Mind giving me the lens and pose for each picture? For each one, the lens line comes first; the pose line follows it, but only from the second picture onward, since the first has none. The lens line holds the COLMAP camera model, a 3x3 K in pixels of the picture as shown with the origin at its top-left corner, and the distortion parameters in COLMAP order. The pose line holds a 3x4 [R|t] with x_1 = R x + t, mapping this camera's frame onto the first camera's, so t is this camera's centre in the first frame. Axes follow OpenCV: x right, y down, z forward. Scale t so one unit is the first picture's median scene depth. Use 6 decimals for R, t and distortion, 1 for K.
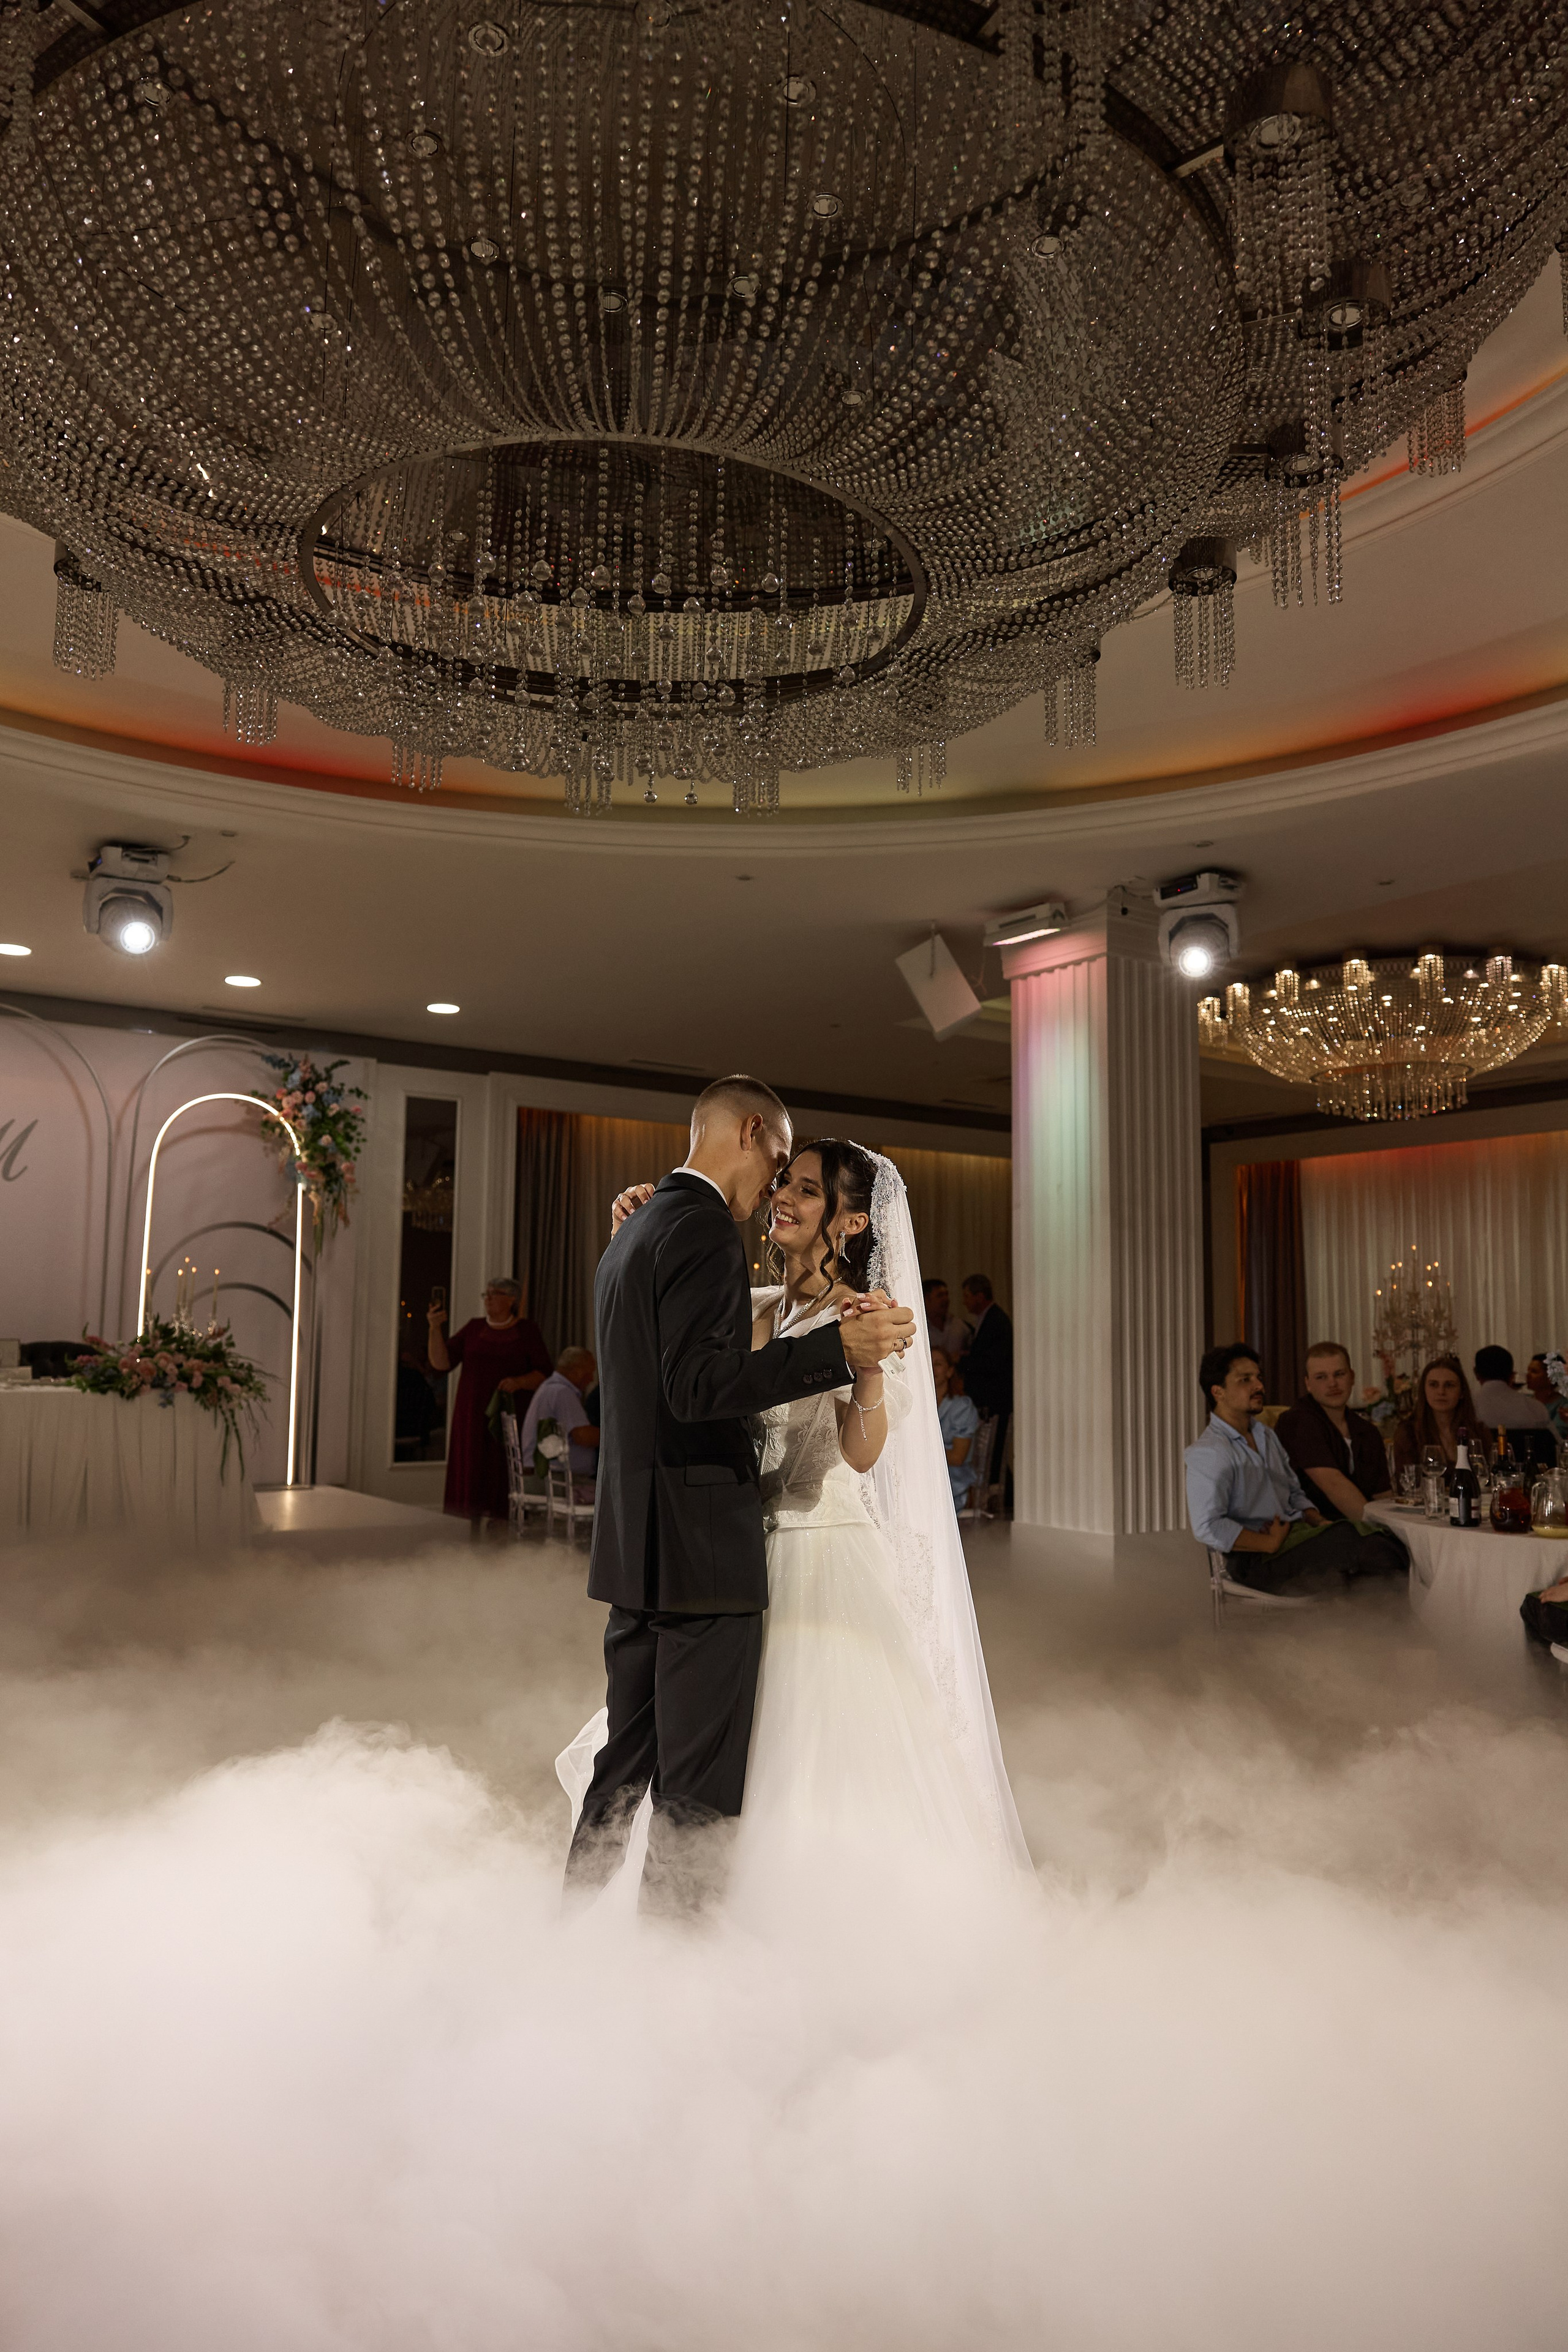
lens RADIAL K [[1614.6, 0, 786.5], [0, 1614.6, 1174.9], [0, 0, 1]] dist [-0.003612, 0.009352]
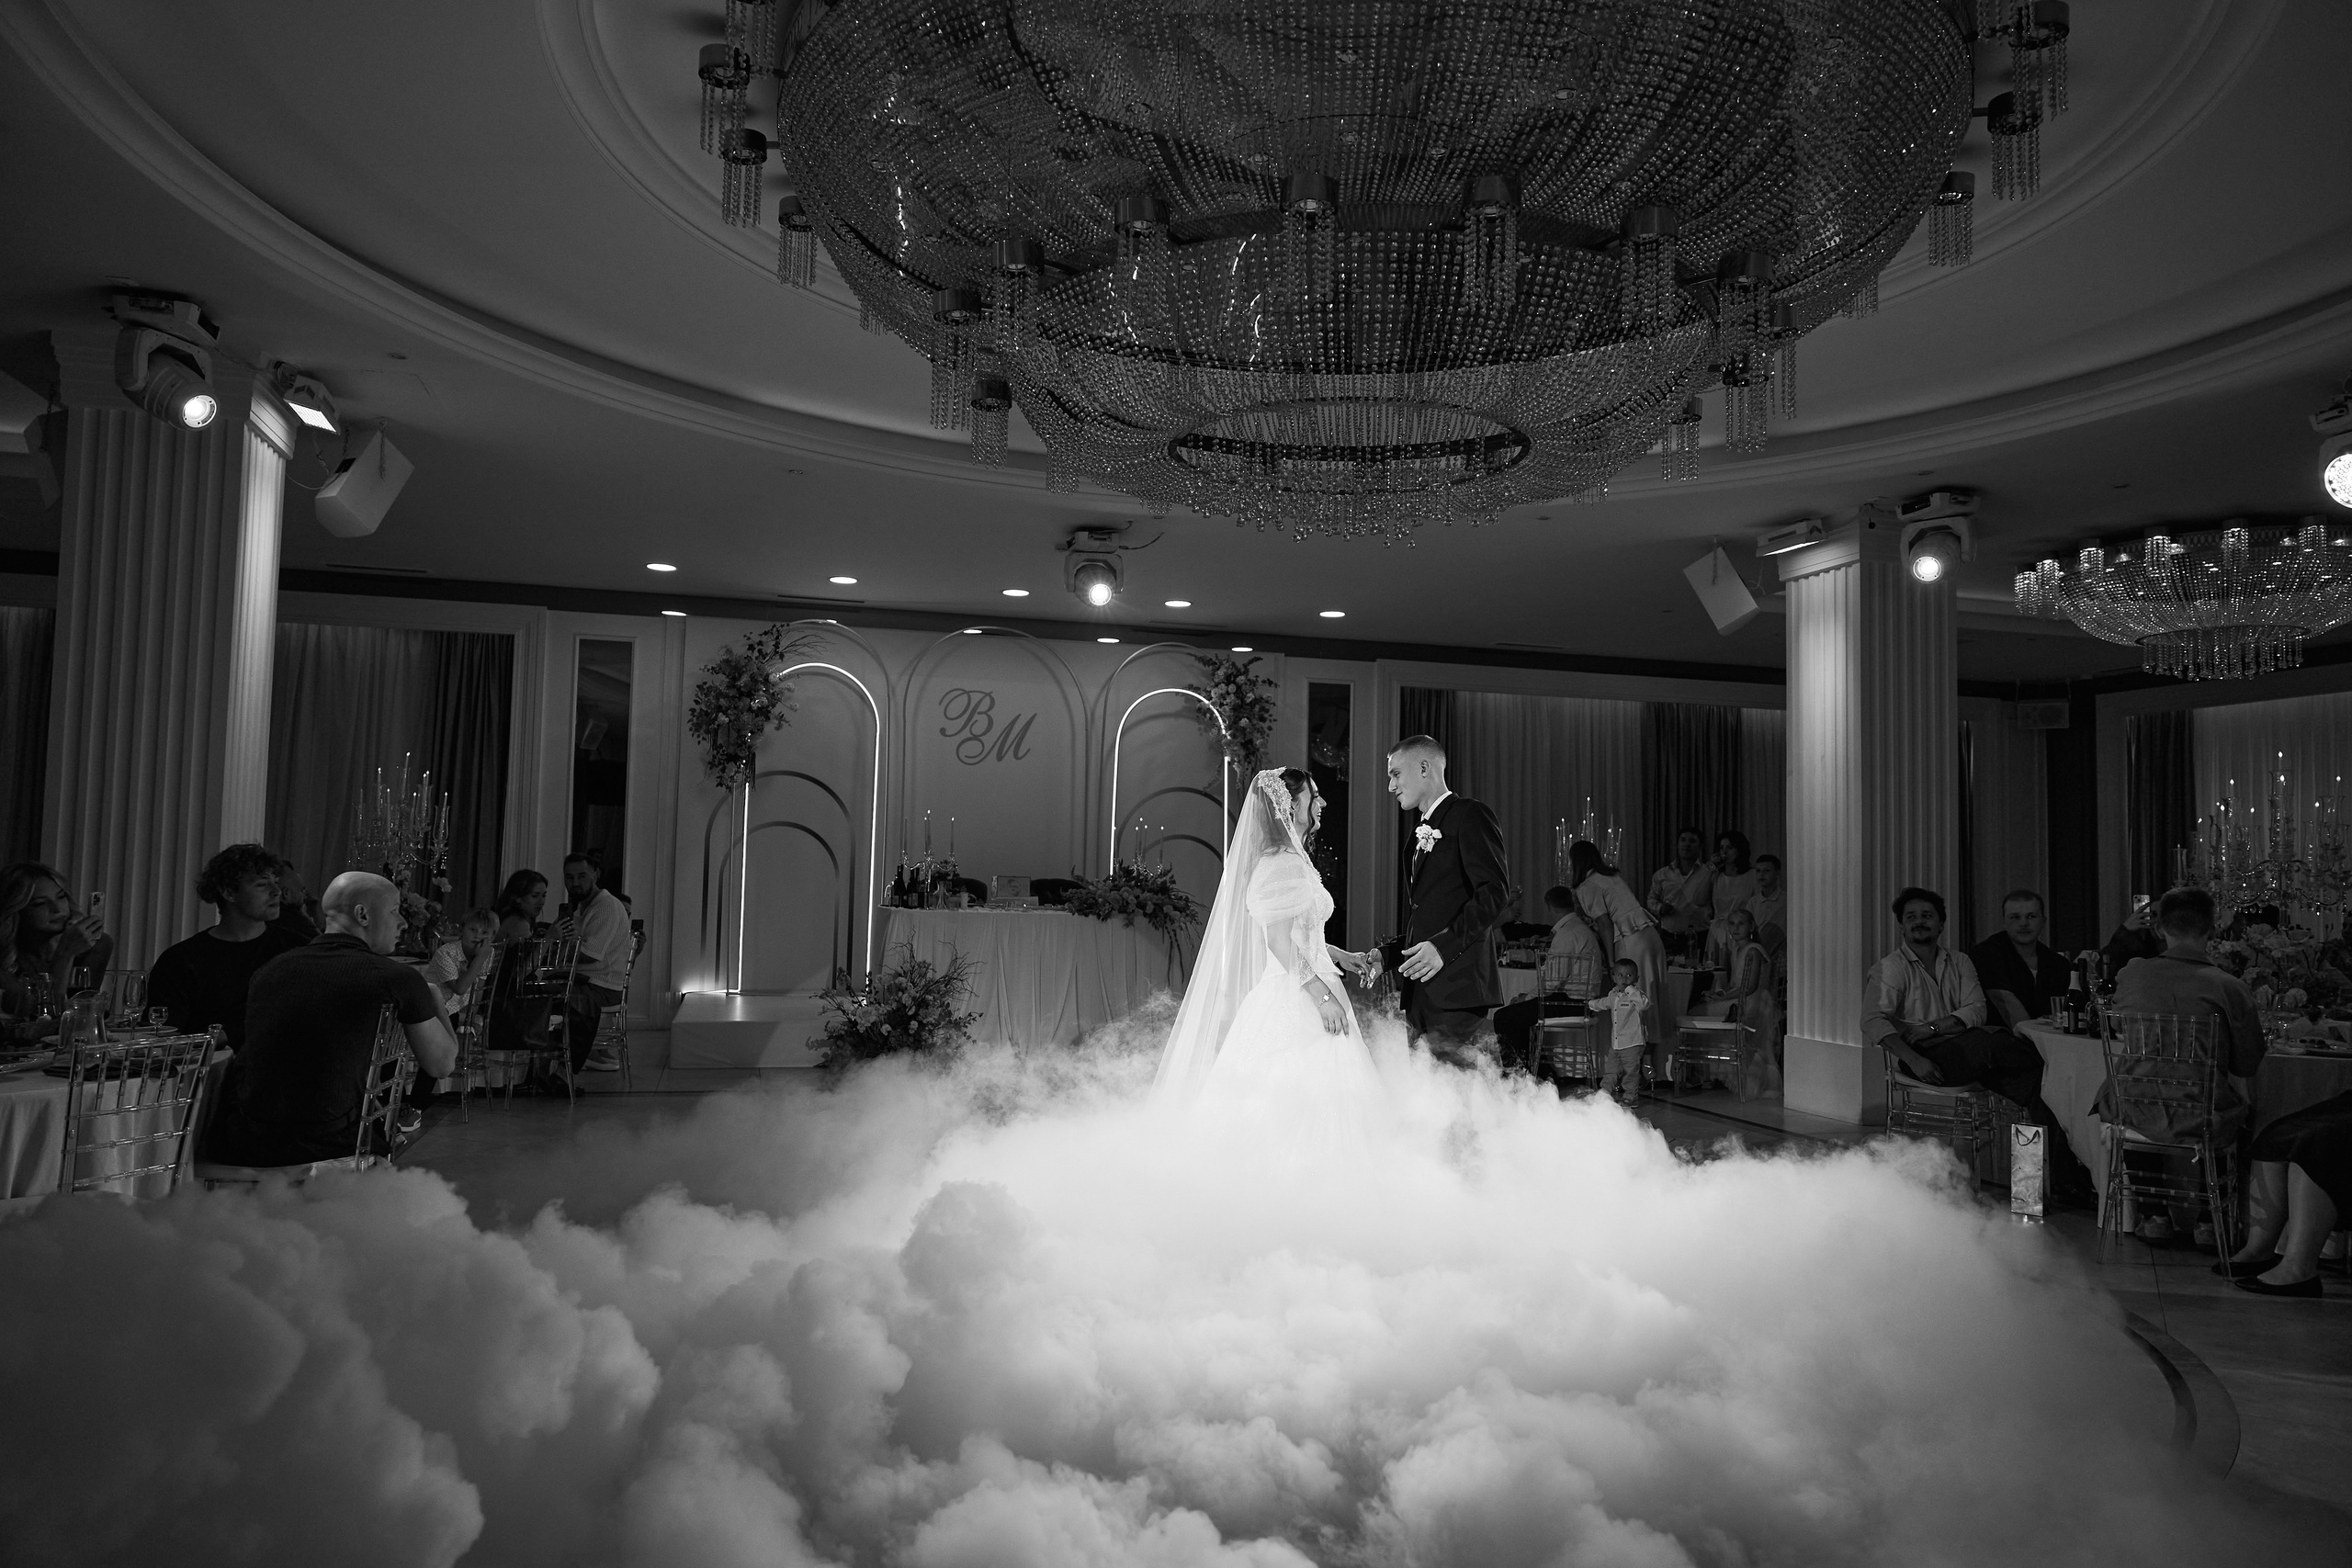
lens RADIAL K [[1614.4, 0, 1189.1], [0, 1614.4, 783.4], [0, 0, 1]] dist [-0.003612, 0.009352]
pose [[0.943714, -0.009540, -0.330624, 0.113873], [0.023237, 0.999026, 0.037500, -0.027256], [0.329944, -0.043072, 0.943017, -0.260645]]
